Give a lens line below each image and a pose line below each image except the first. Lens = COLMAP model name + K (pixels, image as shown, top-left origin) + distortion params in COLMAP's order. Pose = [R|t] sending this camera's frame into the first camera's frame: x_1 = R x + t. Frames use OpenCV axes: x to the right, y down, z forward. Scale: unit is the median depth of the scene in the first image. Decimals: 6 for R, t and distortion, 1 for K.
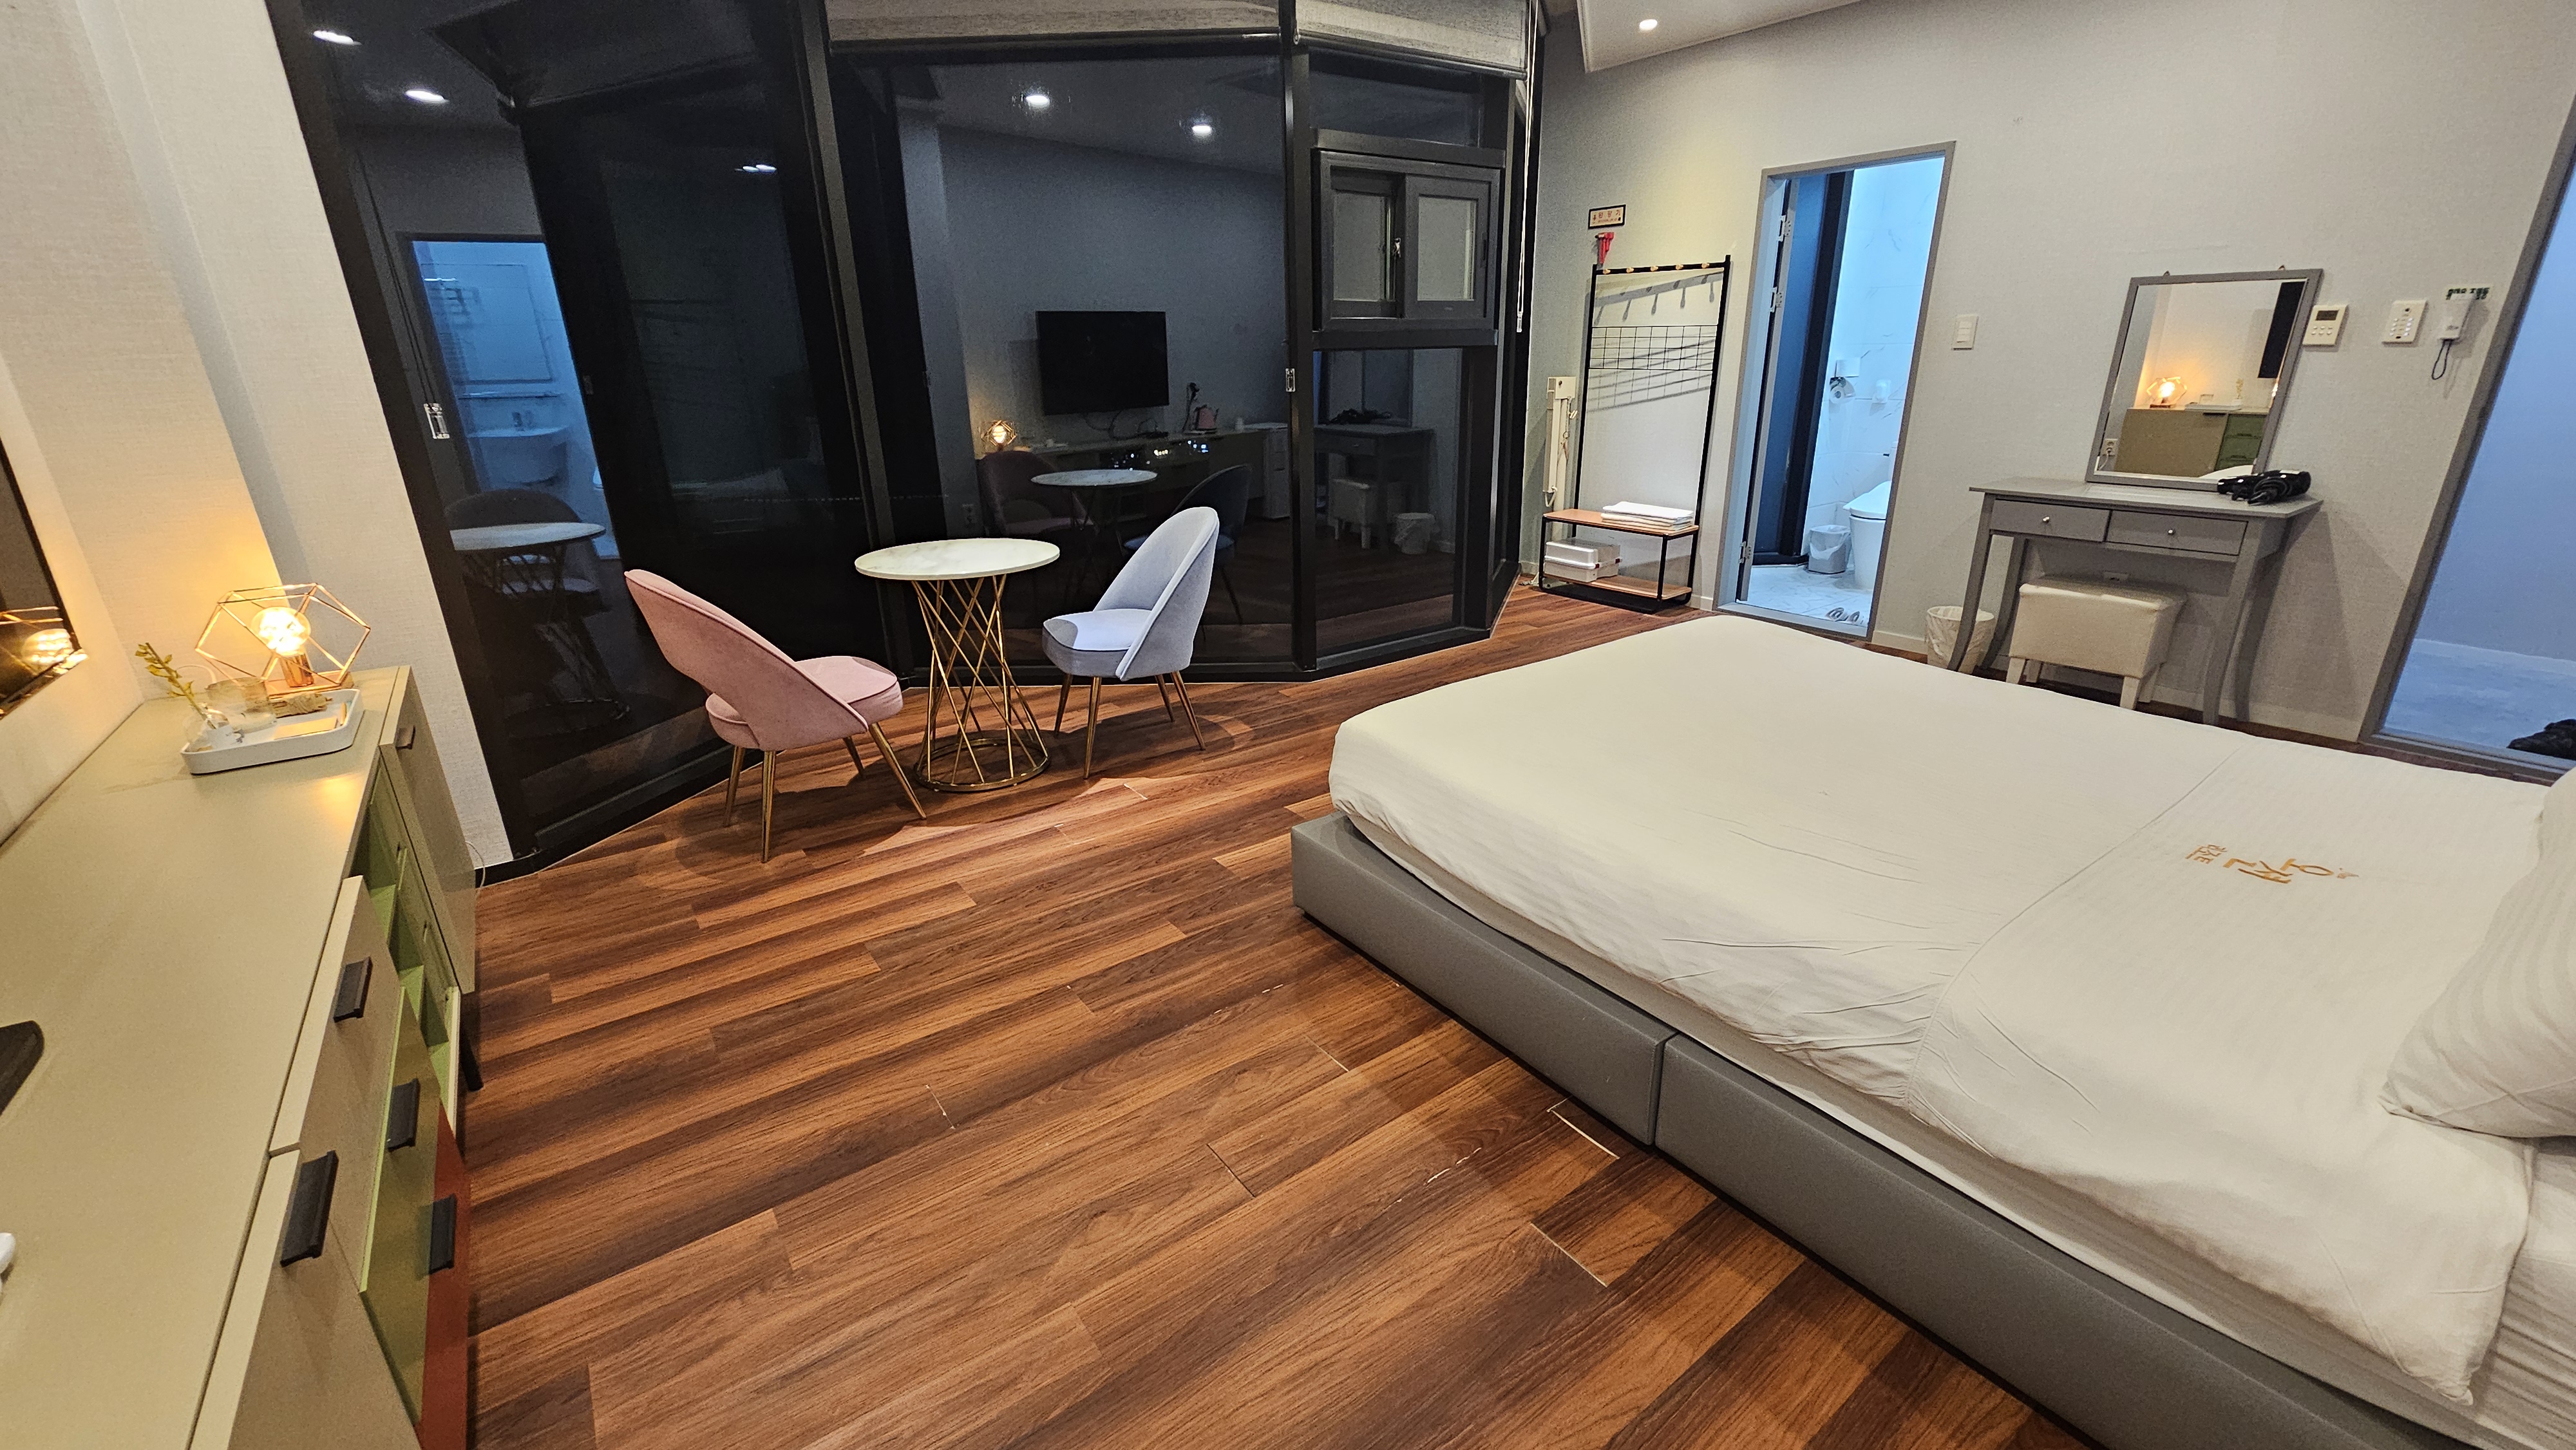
lens RADIAL K [[1052.1, 0, 1306.6], [0, 1052.1, 717.5], [0, 0, 1]] dist [-0.000151, -0.000111]
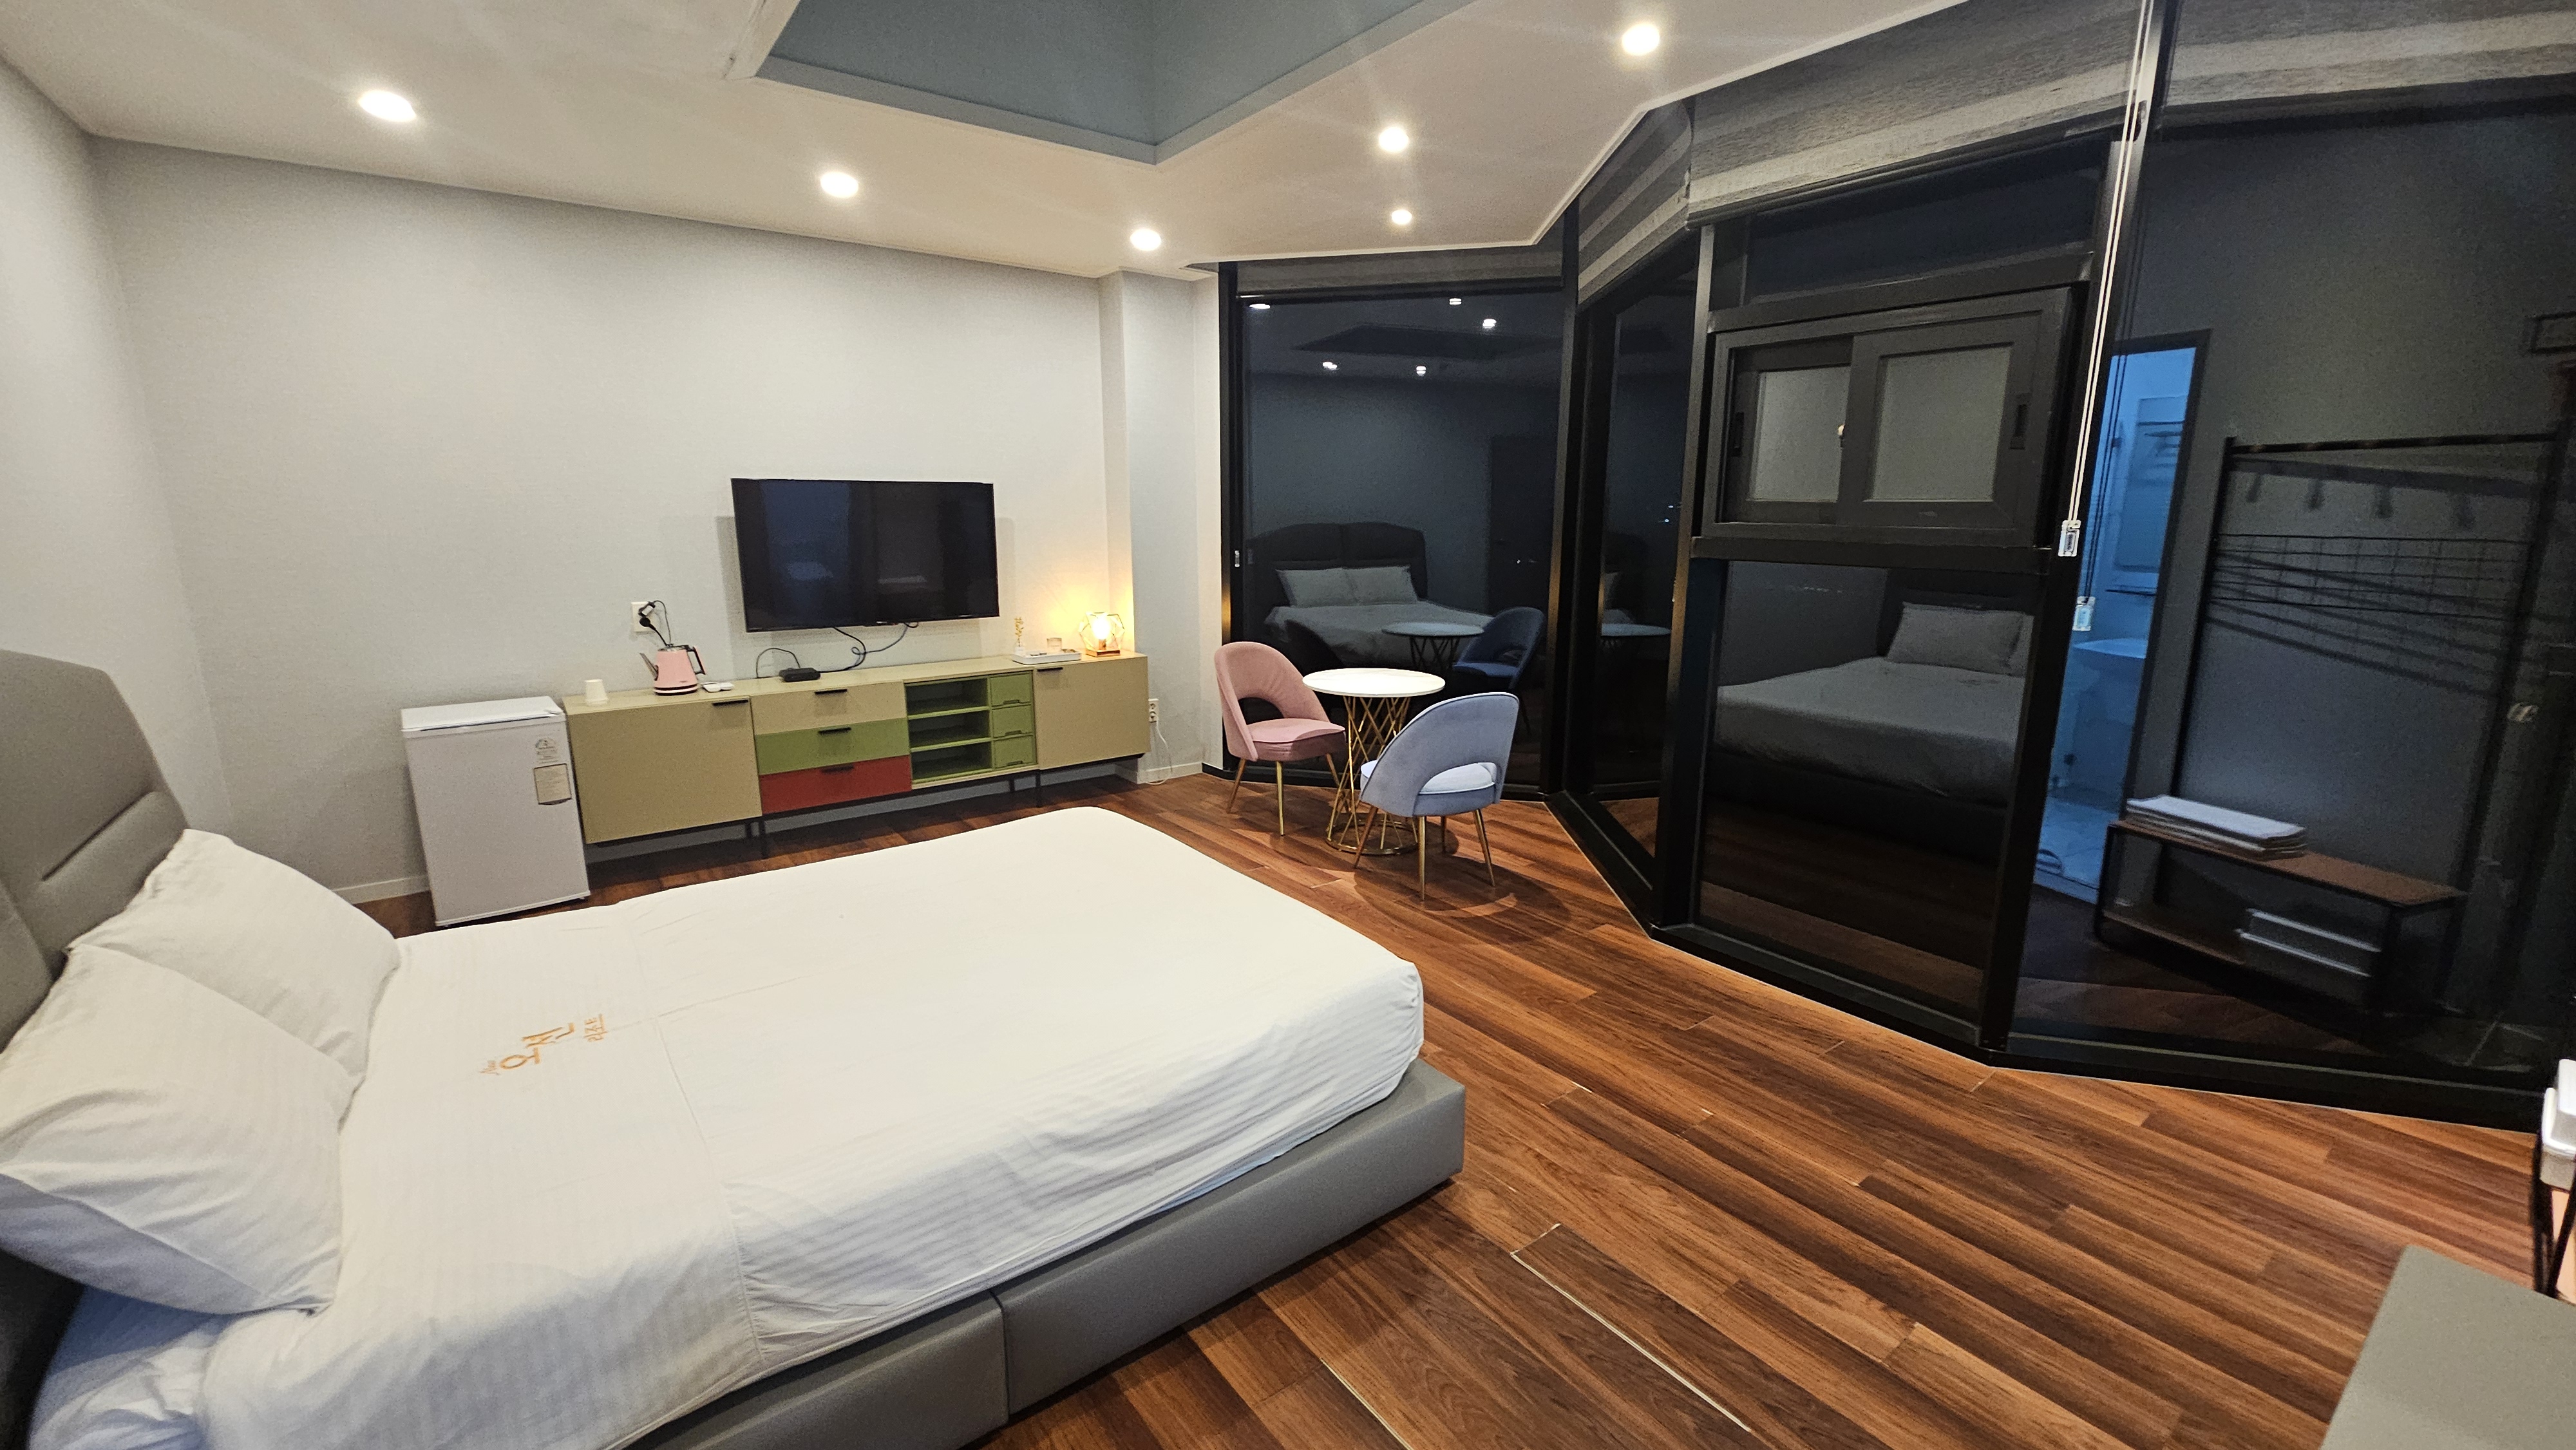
lens RADIAL K [[1045.9, 0, 1298.6], [0, 1045.9, 716.7], [0, 0, 1]] dist [0.001625, -0.000795]
pose [[0.020685, 0.219542, -0.975384, 0.877136], [-0.342146, 0.918241, 0.199425, -0.303314], [0.939419, 0.329598, 0.094109, 0.693228]]
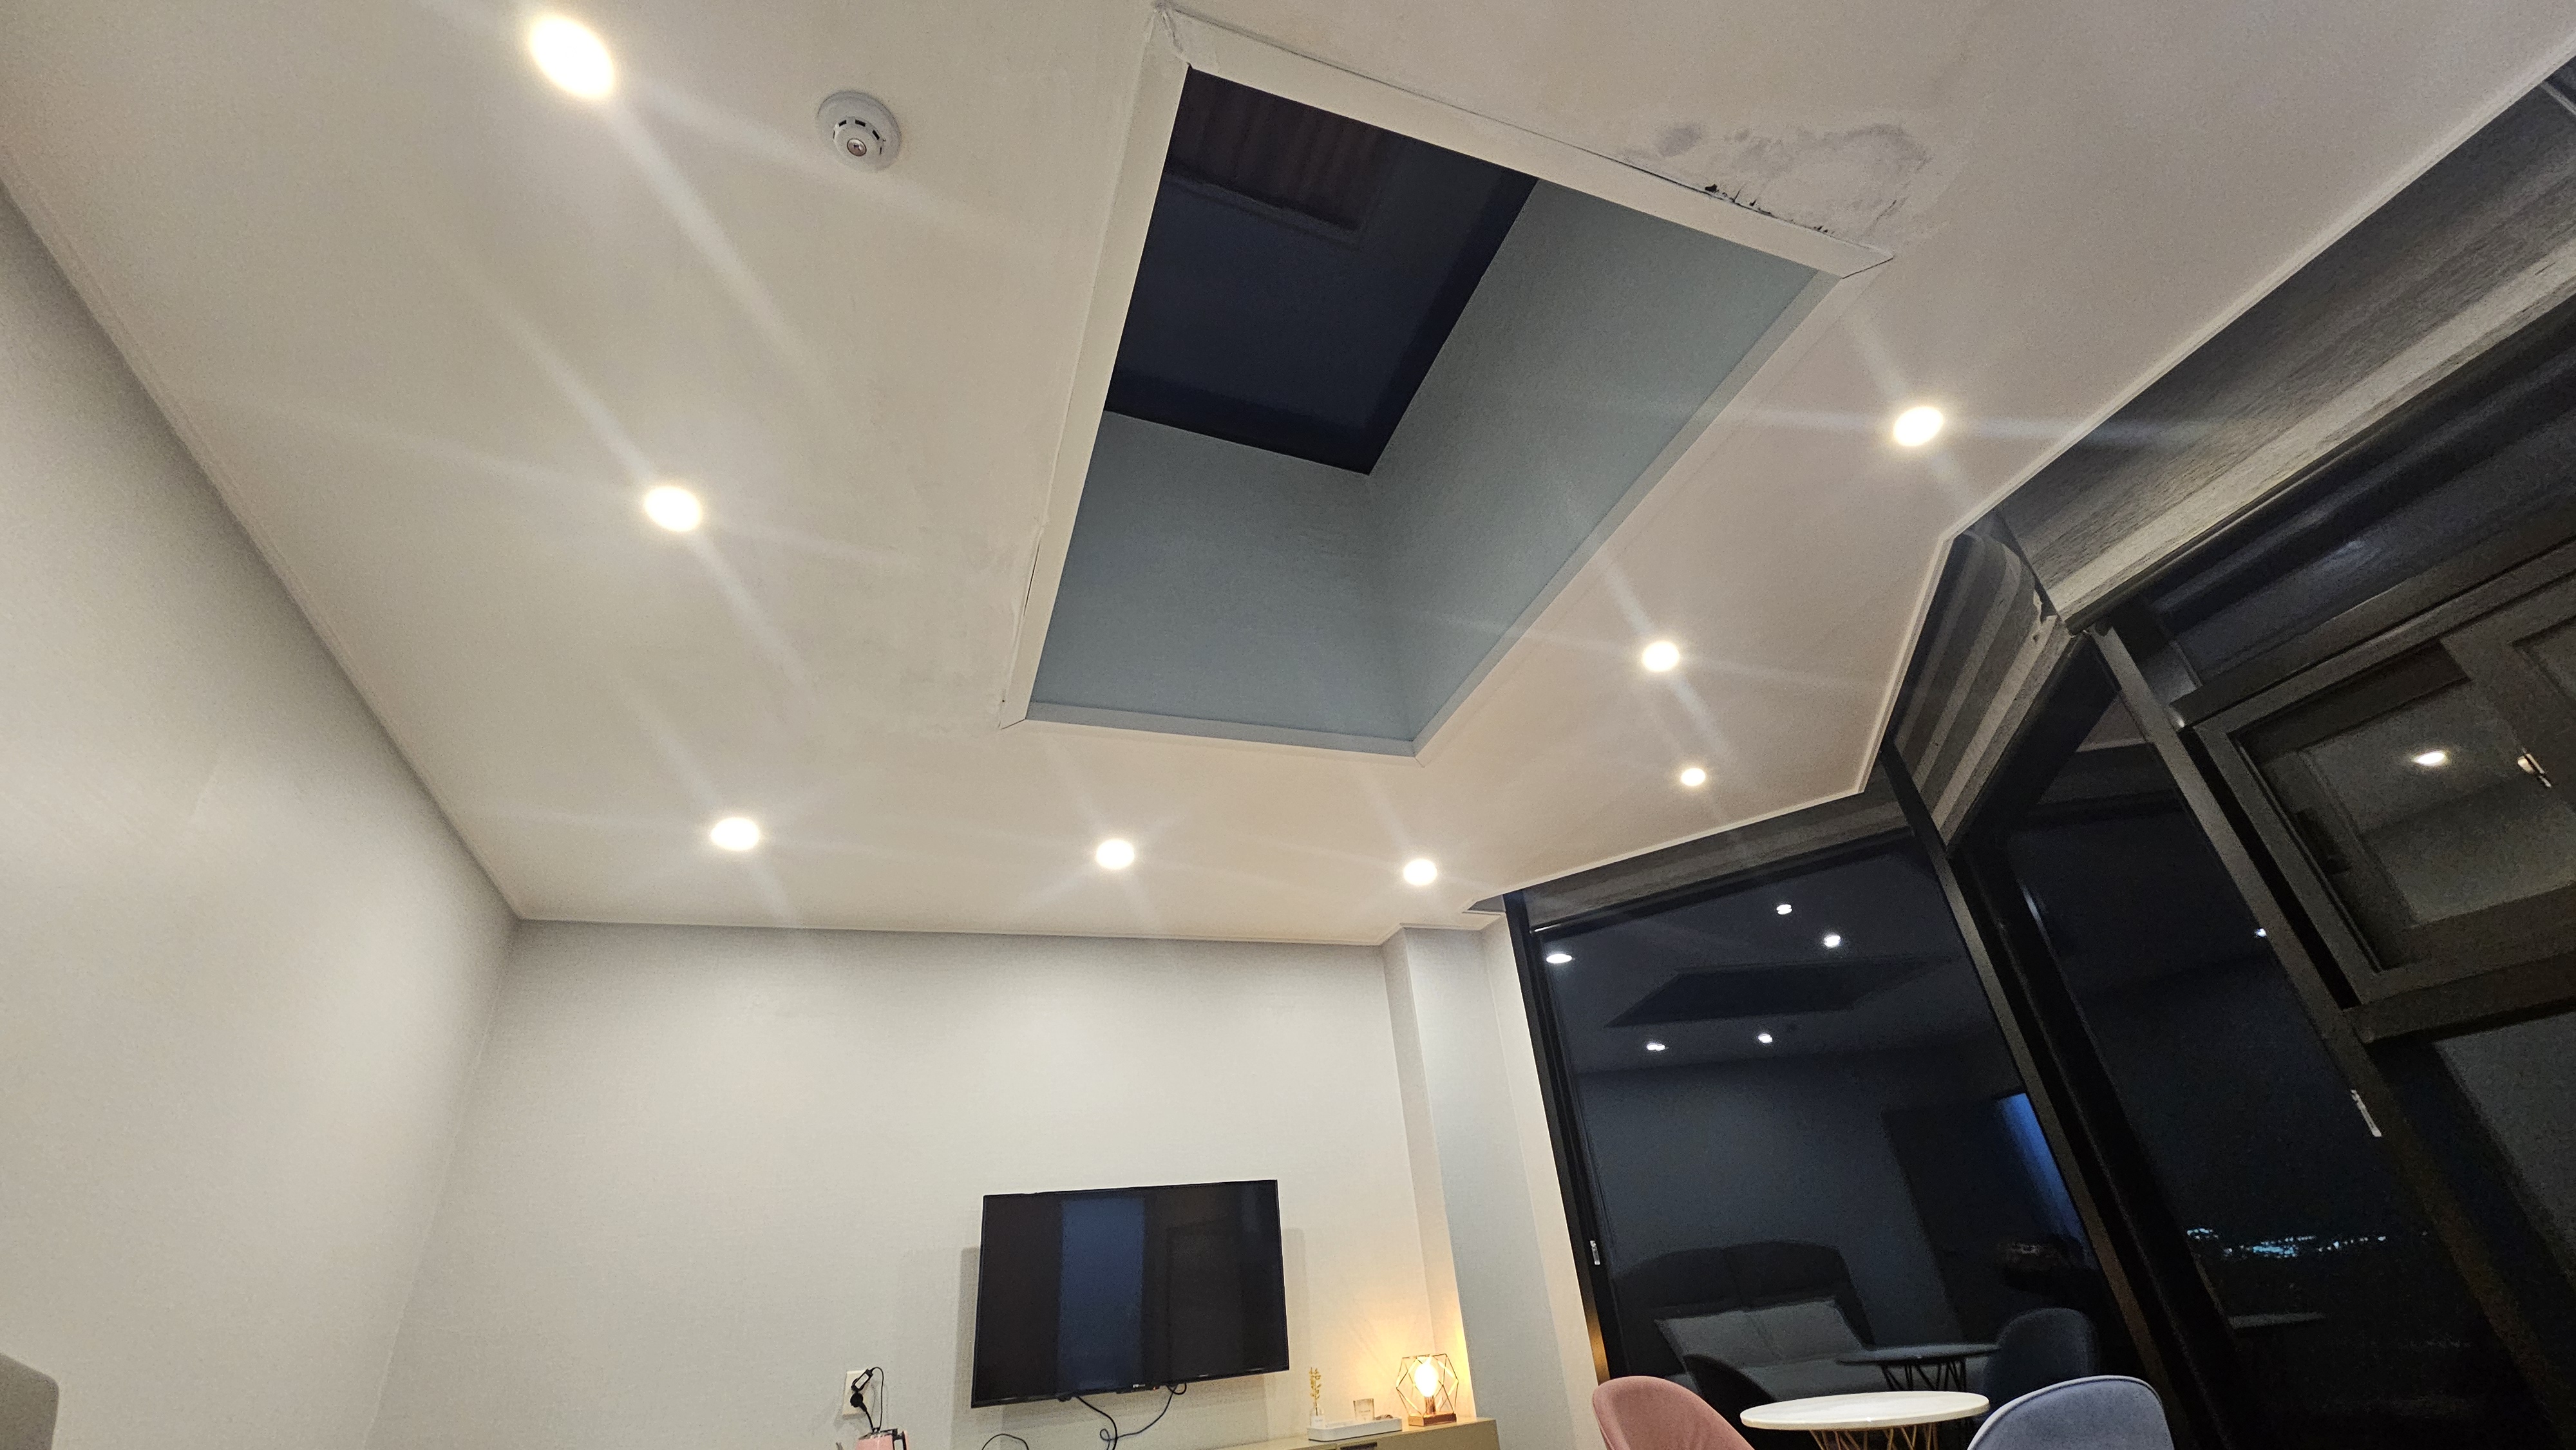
lens RADIAL K [[1045.9, 0, 1298.6], [0, 1045.9, 716.7], [0, 0, 1]] dist [0.001625, -0.000795]
pose [[-0.268269, -0.448679, -0.852478, 0.658026], [-0.233157, 0.888847, -0.394448, -0.182451], [0.934703, 0.092943, -0.343063, 0.710062]]
